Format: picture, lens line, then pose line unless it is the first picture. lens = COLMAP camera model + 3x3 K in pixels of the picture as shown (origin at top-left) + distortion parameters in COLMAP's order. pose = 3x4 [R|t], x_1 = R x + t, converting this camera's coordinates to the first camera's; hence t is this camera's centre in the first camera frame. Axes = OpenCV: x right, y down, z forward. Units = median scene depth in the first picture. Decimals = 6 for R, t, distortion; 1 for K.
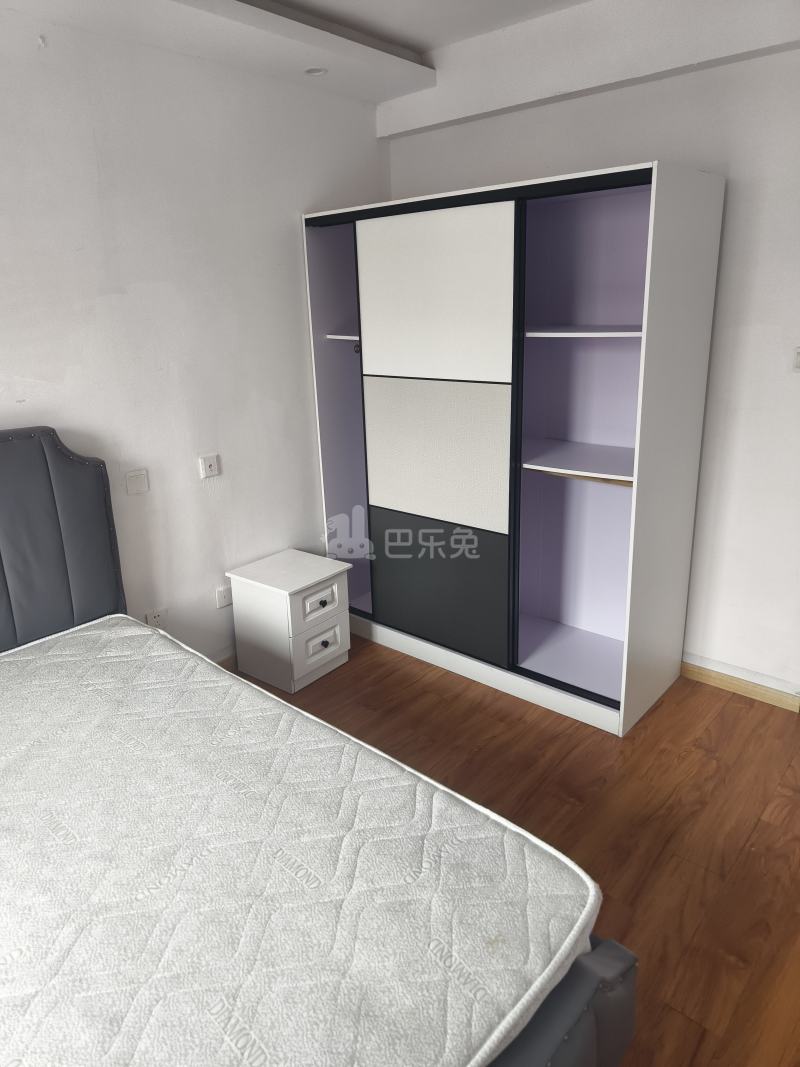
lens RADIAL K [[715.1, 0, 419.8], [0, 715.1, 535.5], [0, 0, 1]] dist [0.009834, 0.002242]
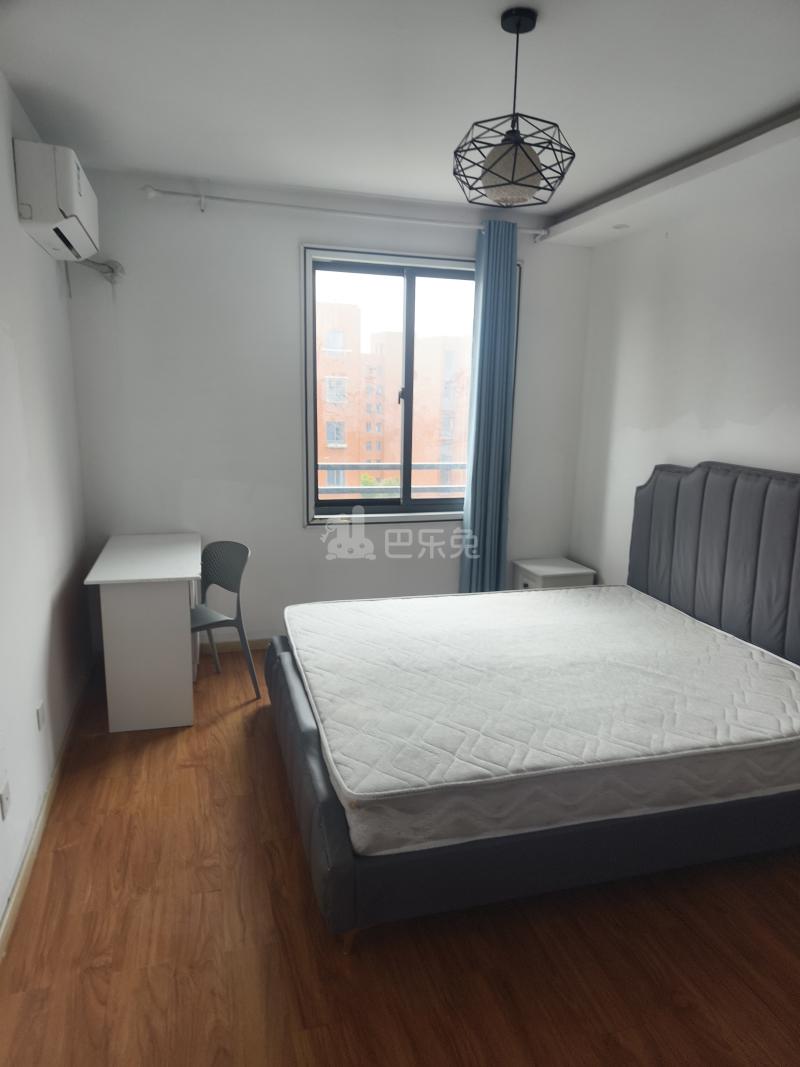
lens RADIAL K [[713.1, 0, 419.8], [0, 713.1, 531.6], [0, 0, 1]] dist [0.066105, -0.081444]
pose [[-0.527538, 0.181572, -0.829901, 0.752651], [-0.278523, 0.885931, 0.370878, -0.321240], [0.802576, 0.426799, -0.416790, 0.880946]]
